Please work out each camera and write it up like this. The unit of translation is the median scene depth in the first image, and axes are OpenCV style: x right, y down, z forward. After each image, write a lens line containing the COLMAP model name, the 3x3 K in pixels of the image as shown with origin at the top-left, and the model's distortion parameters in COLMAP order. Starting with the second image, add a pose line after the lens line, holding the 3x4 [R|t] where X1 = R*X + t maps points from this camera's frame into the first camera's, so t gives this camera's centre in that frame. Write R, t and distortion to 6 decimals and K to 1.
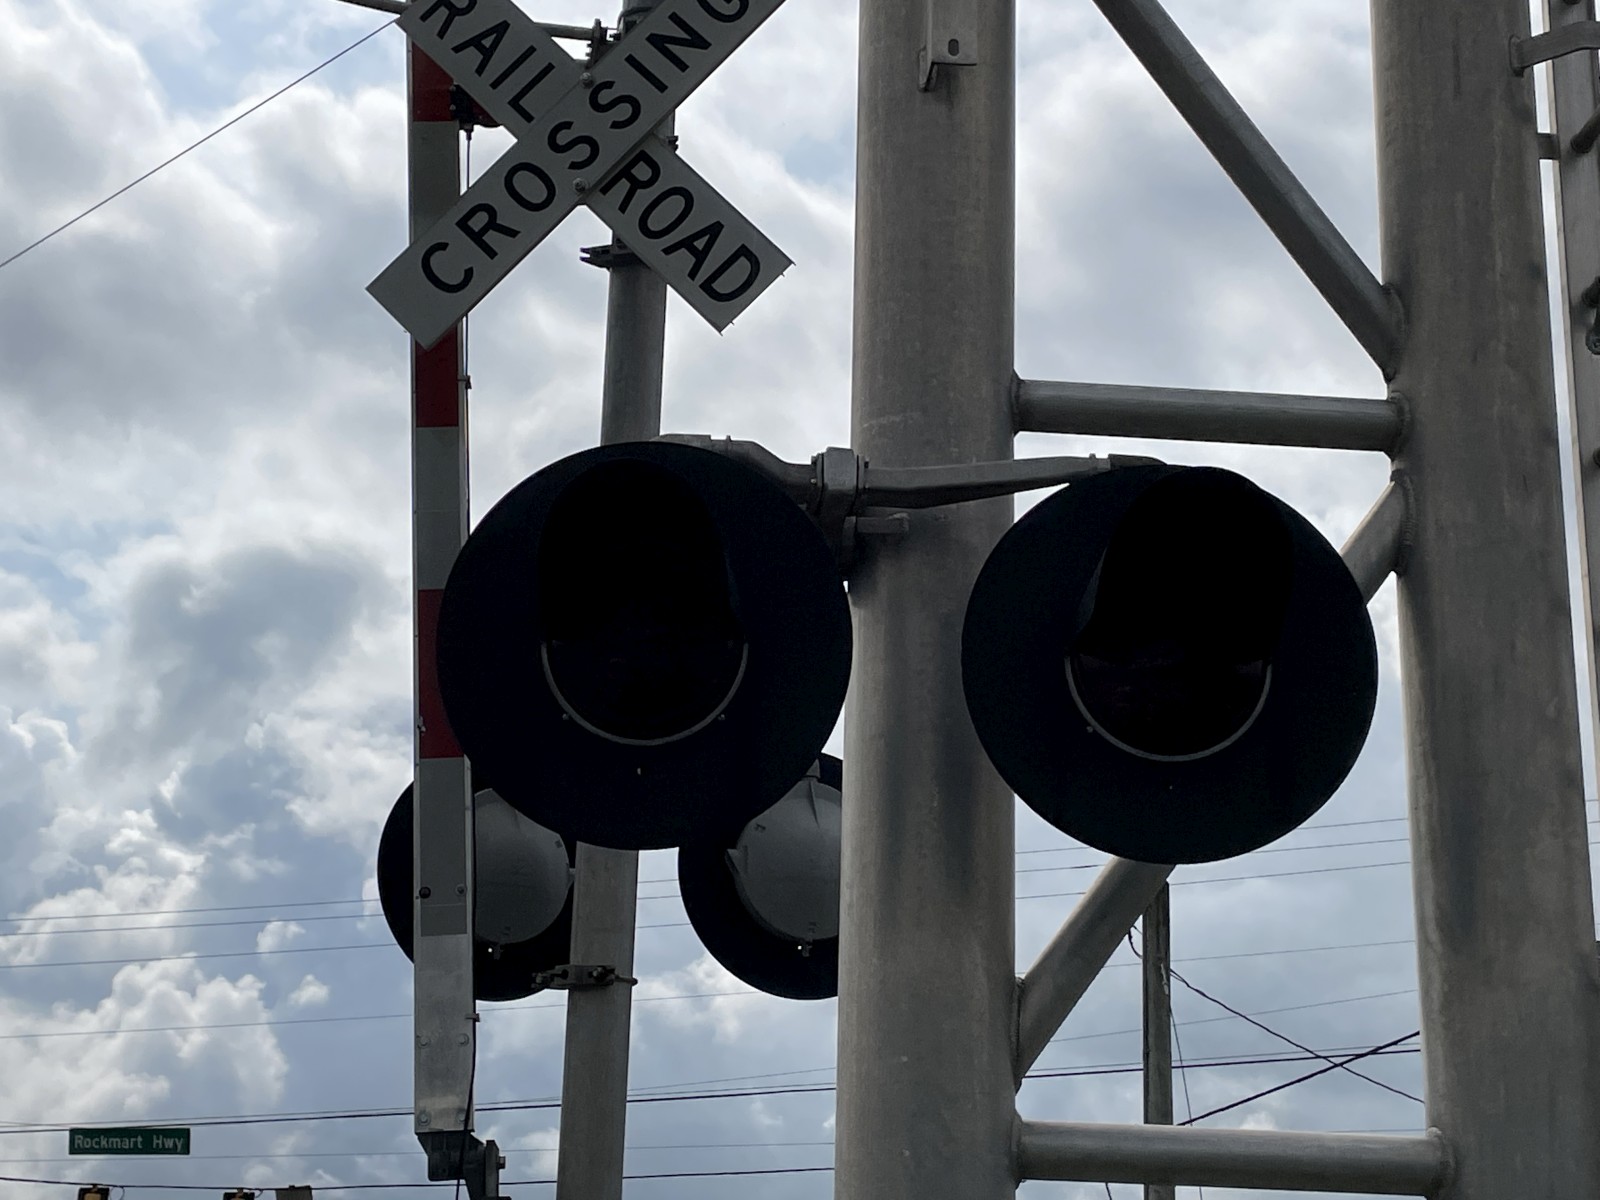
lens RADIAL K [[2618.8, 0, 799.5], [0, 2618.8, 598.6], [0, 0, 1]] dist [0.119920, 0.000000]
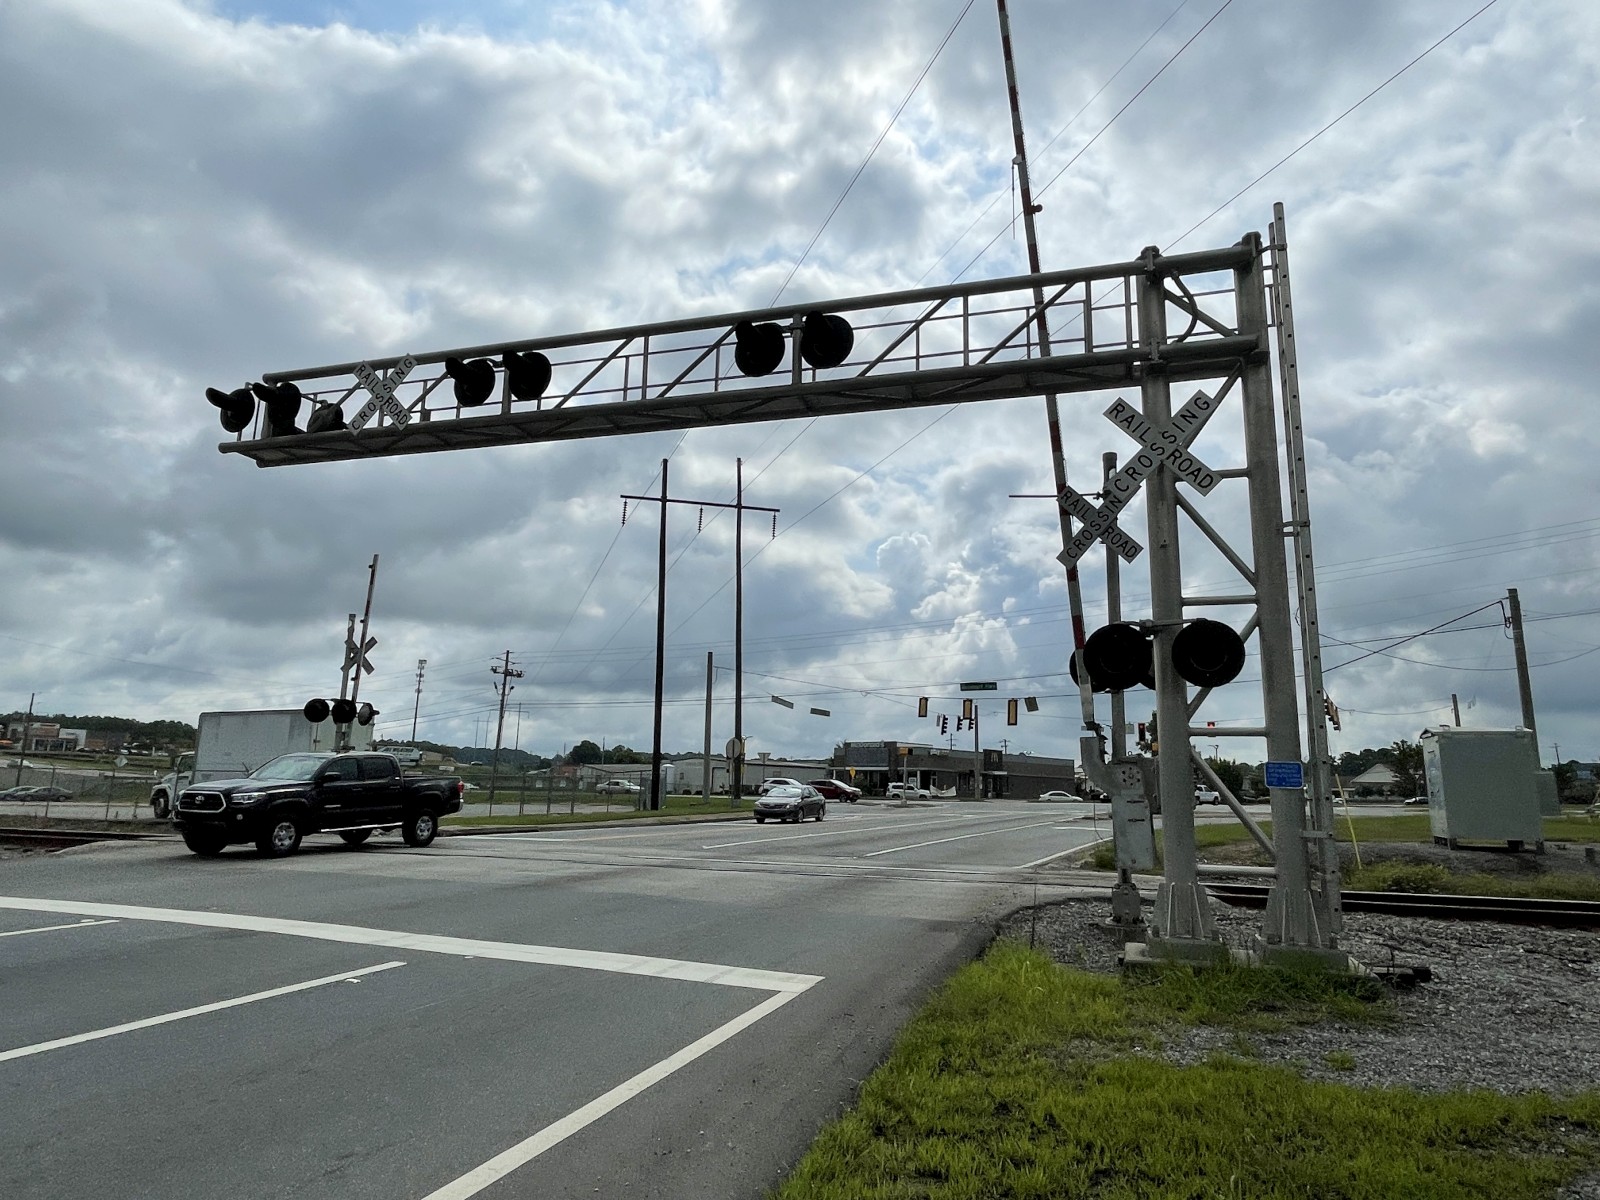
lens RADIAL K [[942.0, 0, 804.0], [0, 942.0, 613.5], [0, 0, 1]] dist [-0.005480, -0.002528]
pose [[0.914010, -0.081609, -0.397399, 0.102732], [0.135326, 0.984786, 0.109015, -0.277128], [0.382456, -0.153419, 0.911147, -0.846862]]
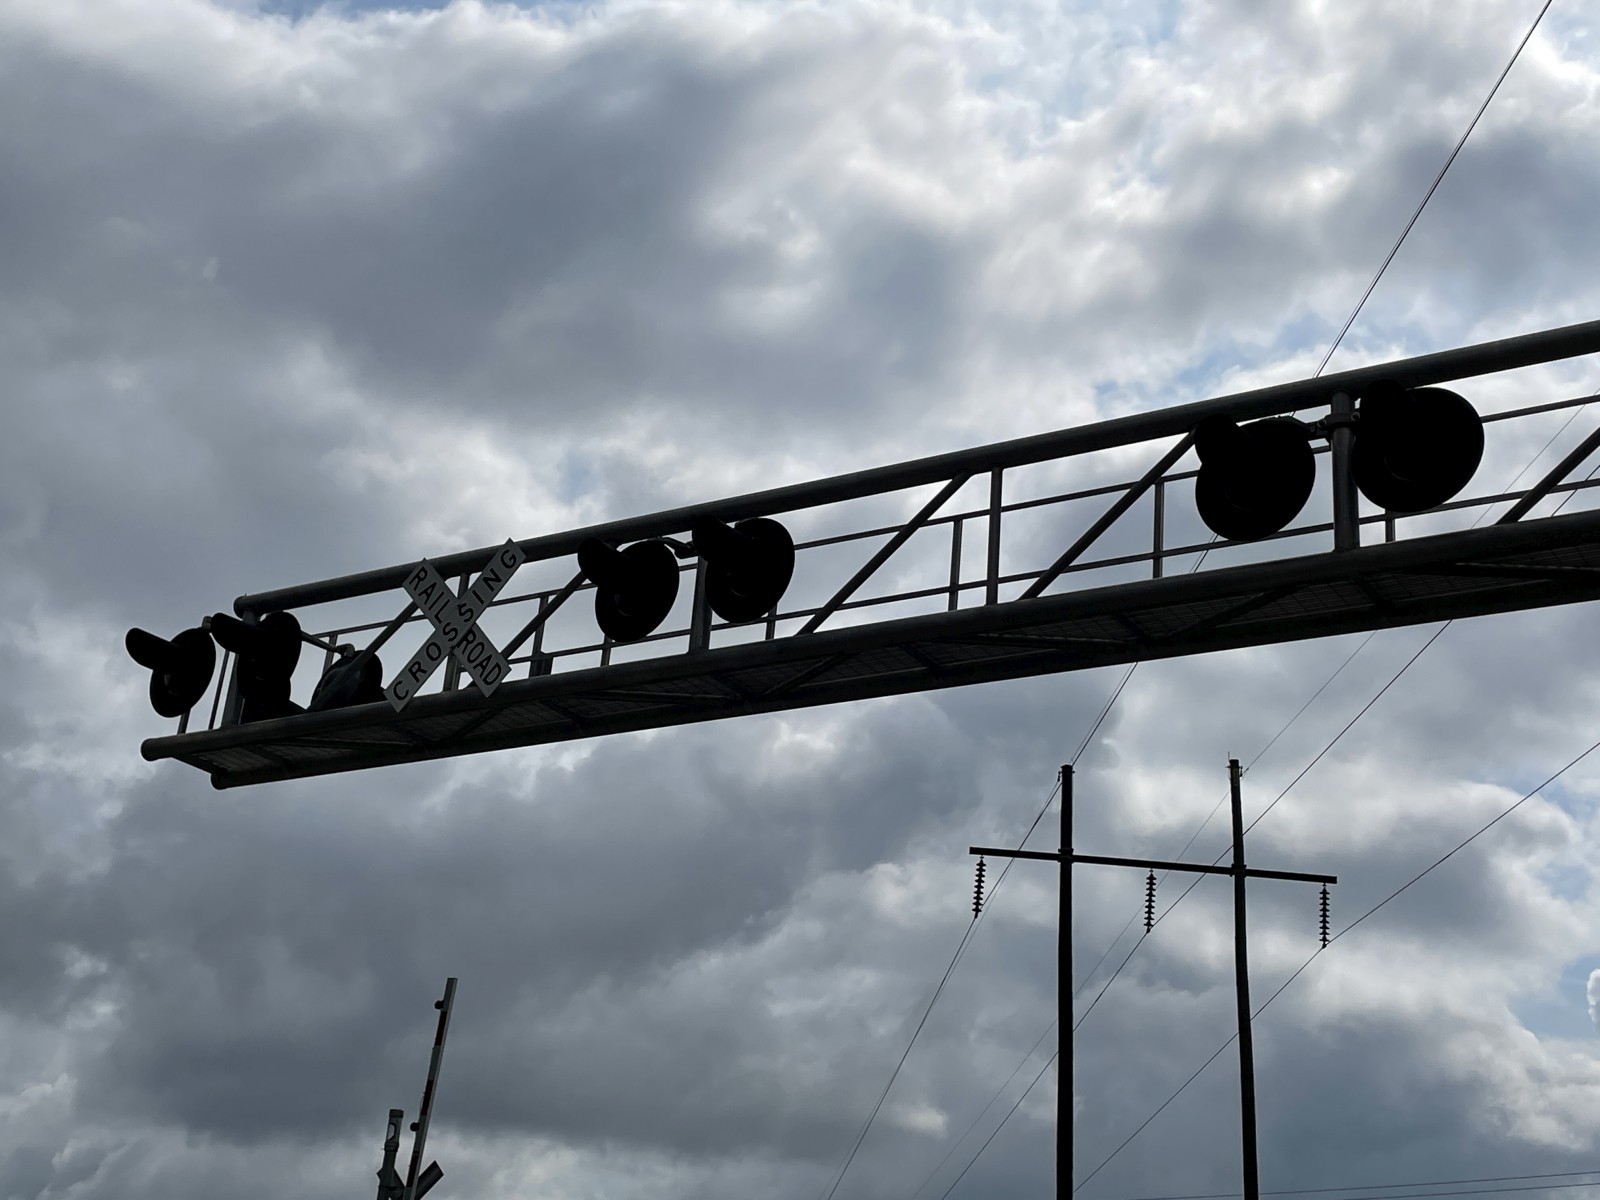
lens RADIAL K [[2083.1, 0, 823.9], [0, 2083.1, 602.6], [0, 0, 1]] dist [0.069979, 0.000000]
pose [[0.779086, -0.217635, -0.587928, 0.069814], [0.143636, 0.974829, -0.170519, -0.248061], [0.610240, 0.048402, 0.790736, -0.746062]]
